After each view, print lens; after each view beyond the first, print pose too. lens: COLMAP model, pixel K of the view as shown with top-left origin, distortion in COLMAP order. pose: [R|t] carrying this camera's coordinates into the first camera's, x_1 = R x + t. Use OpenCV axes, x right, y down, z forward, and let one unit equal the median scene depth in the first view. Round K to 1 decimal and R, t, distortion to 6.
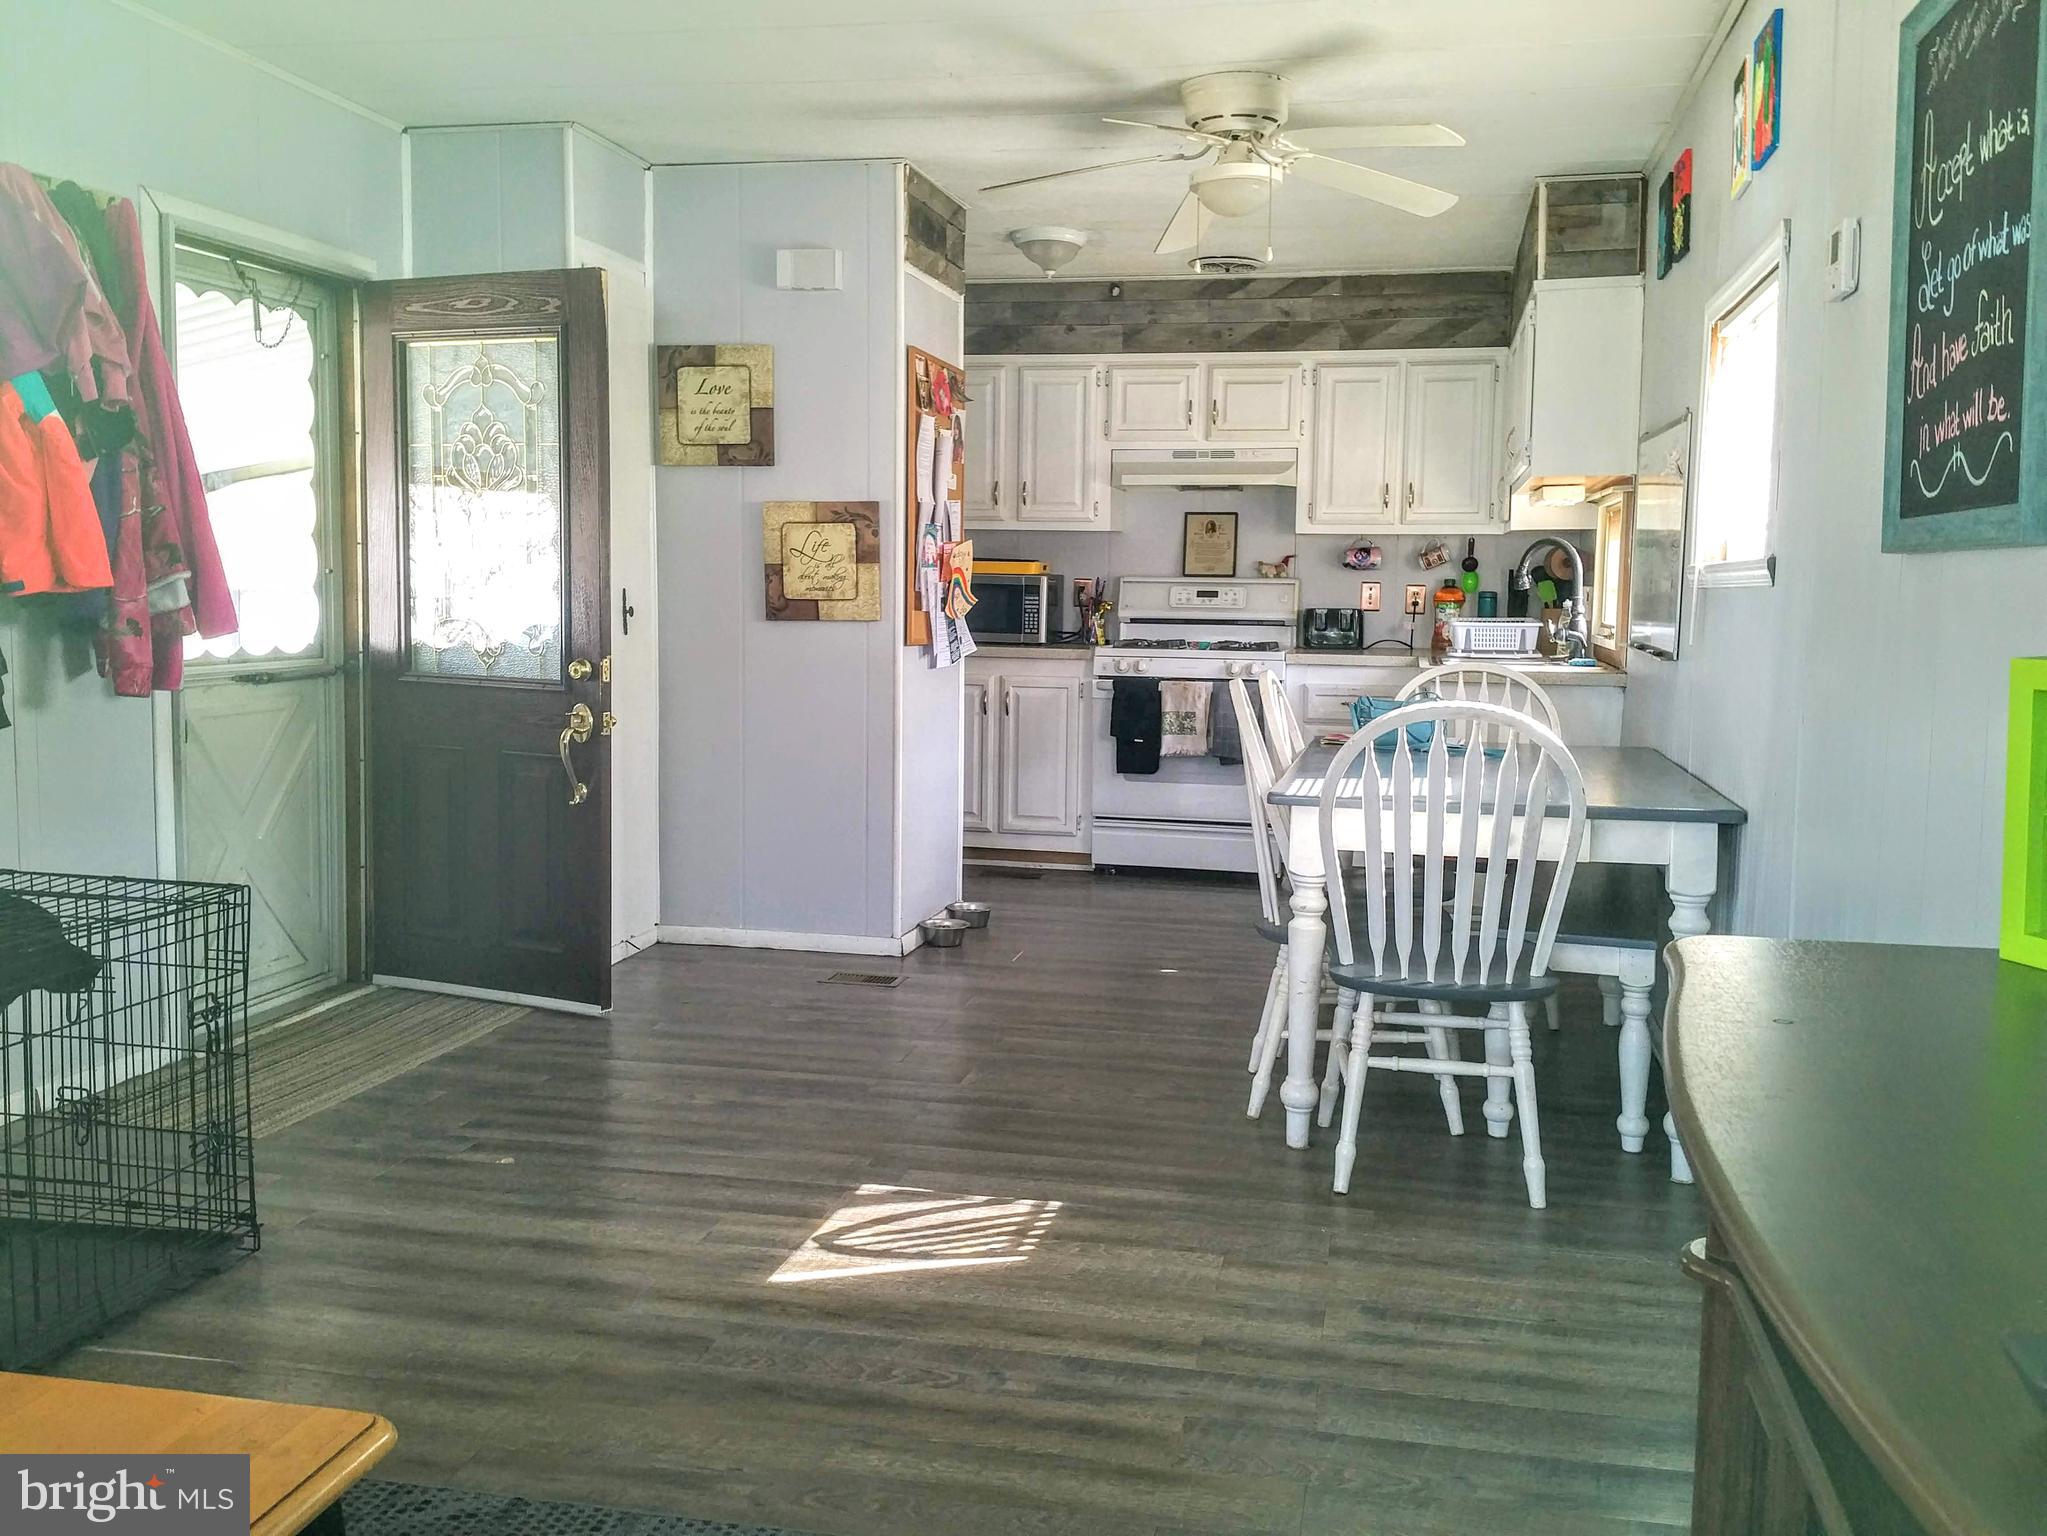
lens RADIAL K [[1773.8, 0, 1041.5], [0, 1773.8, 732.8], [0, 0, 1]] dist [0.124602, -0.147995]
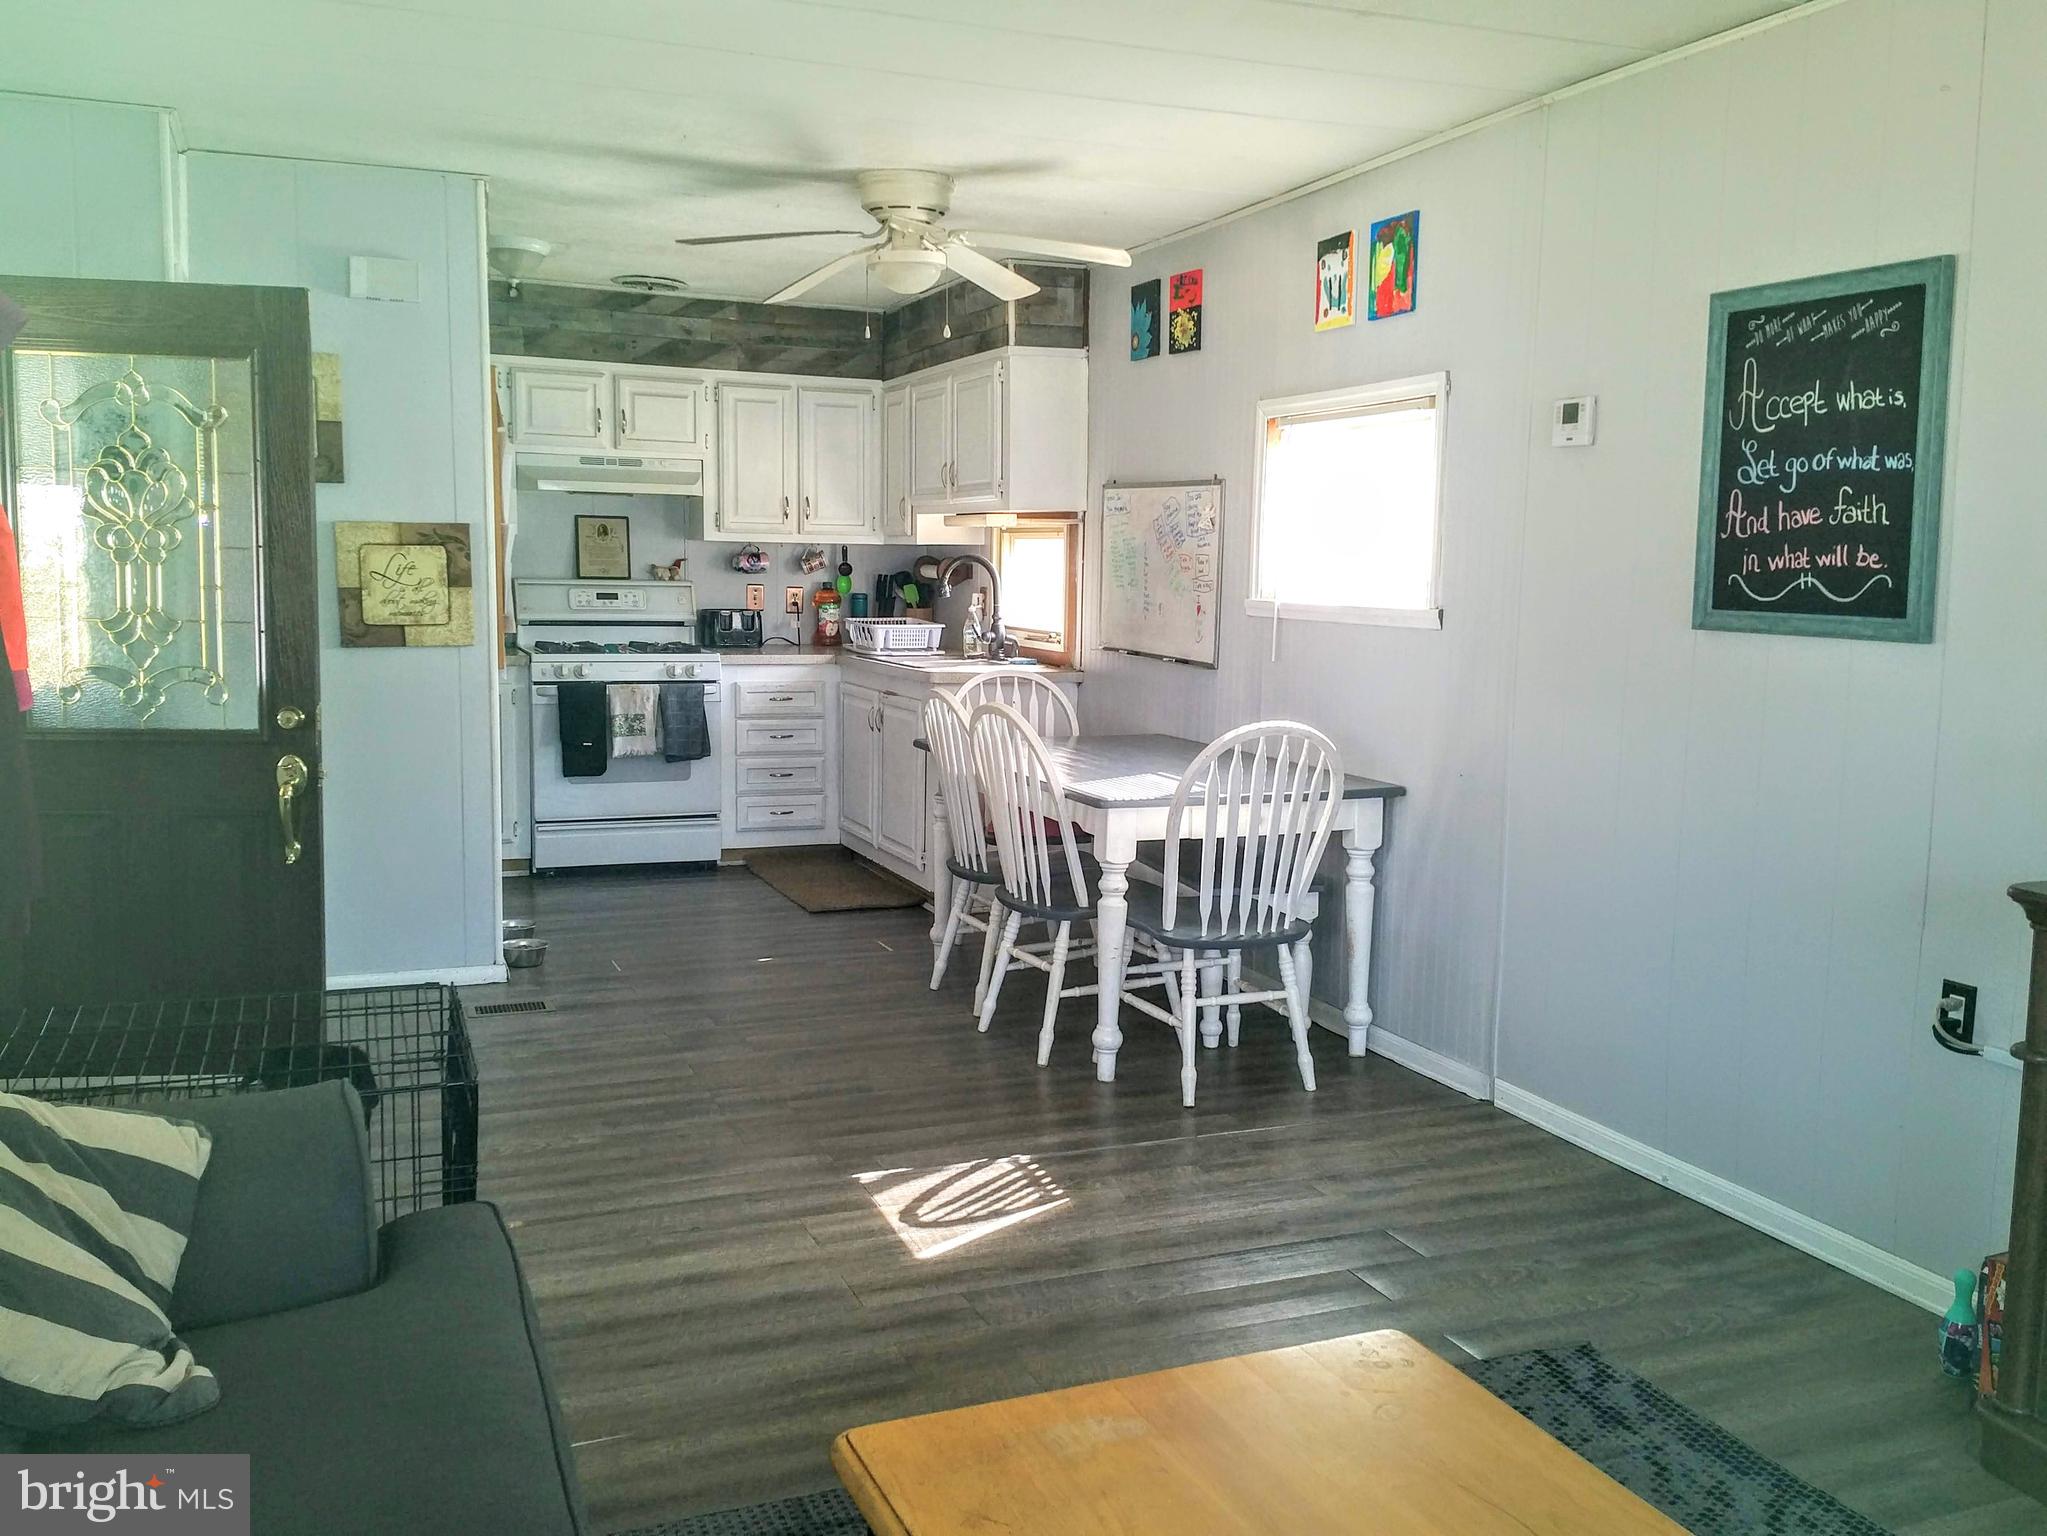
lens RADIAL K [[1772.4, 0, 1027.1], [0, 1772.4, 747.7], [0, 0, 1]] dist [0.137727, -0.004115]
pose [[0.828991, -0.061659, 0.555853, -0.302591], [0.041582, 0.997948, 0.048684, -0.032644], [-0.557715, -0.017245, 0.829854, 0.004062]]
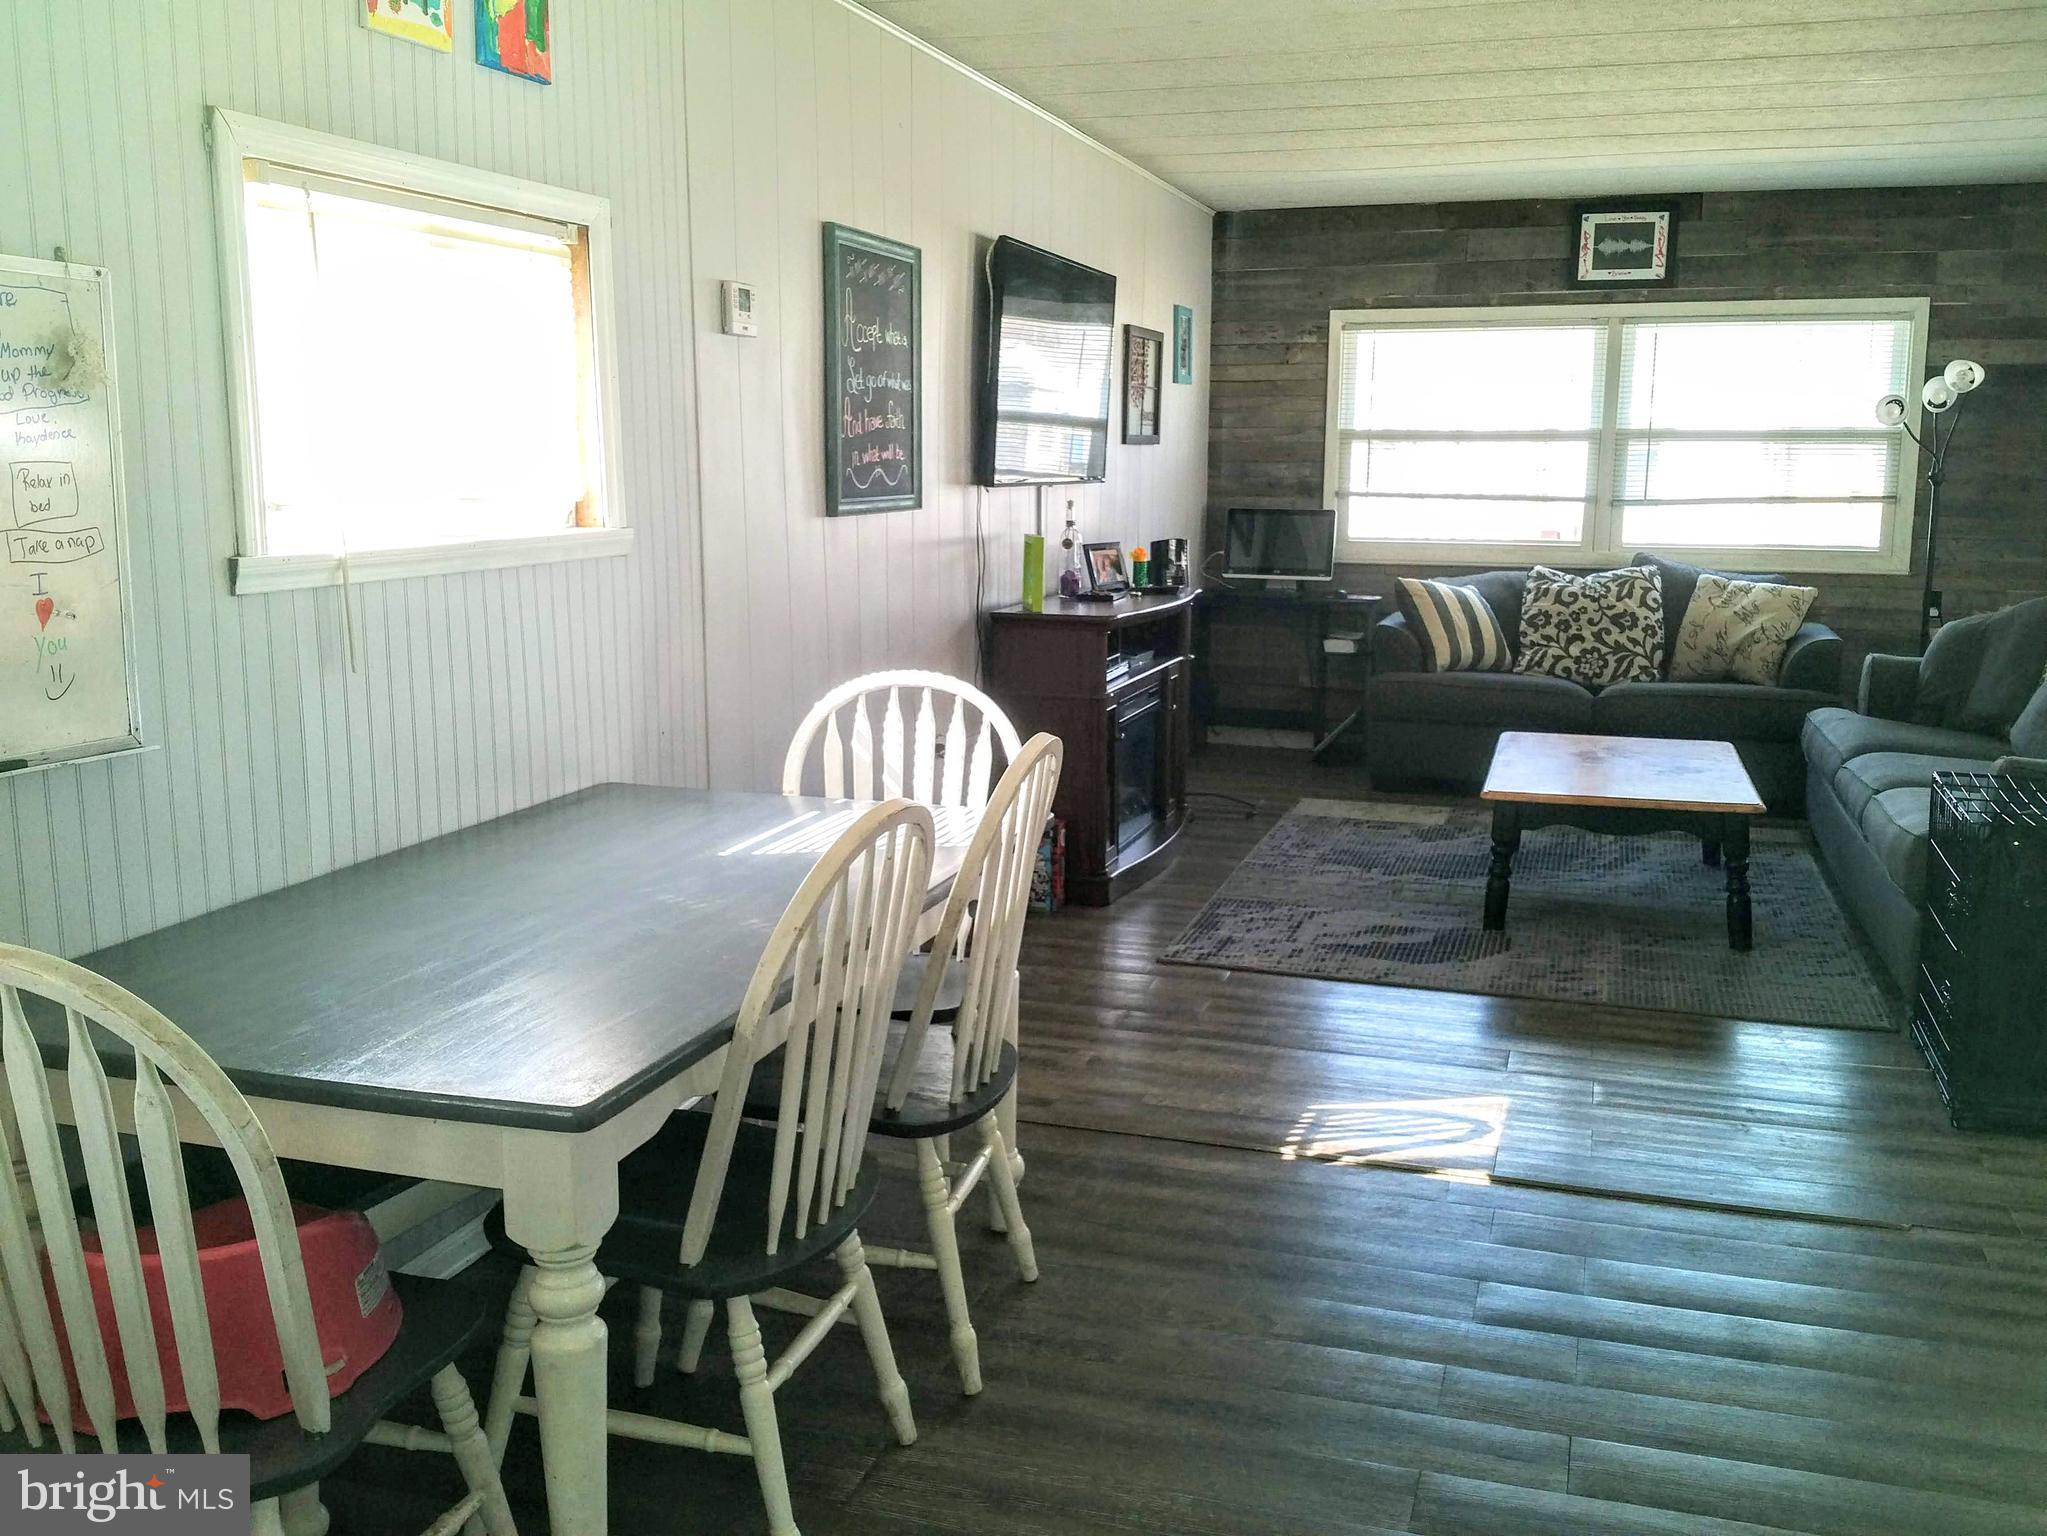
lens RADIAL K [[1778.5, 0, 1028.2], [0, 1778.5, 722.2], [0, 0, 1]] dist [0.161650, -0.329549]
pose [[-0.994151, -0.031051, 0.103443, 0.026264], [-0.005804, 0.971755, 0.235922, -0.109065], [-0.107847, 0.233942, -0.966251, 0.932746]]
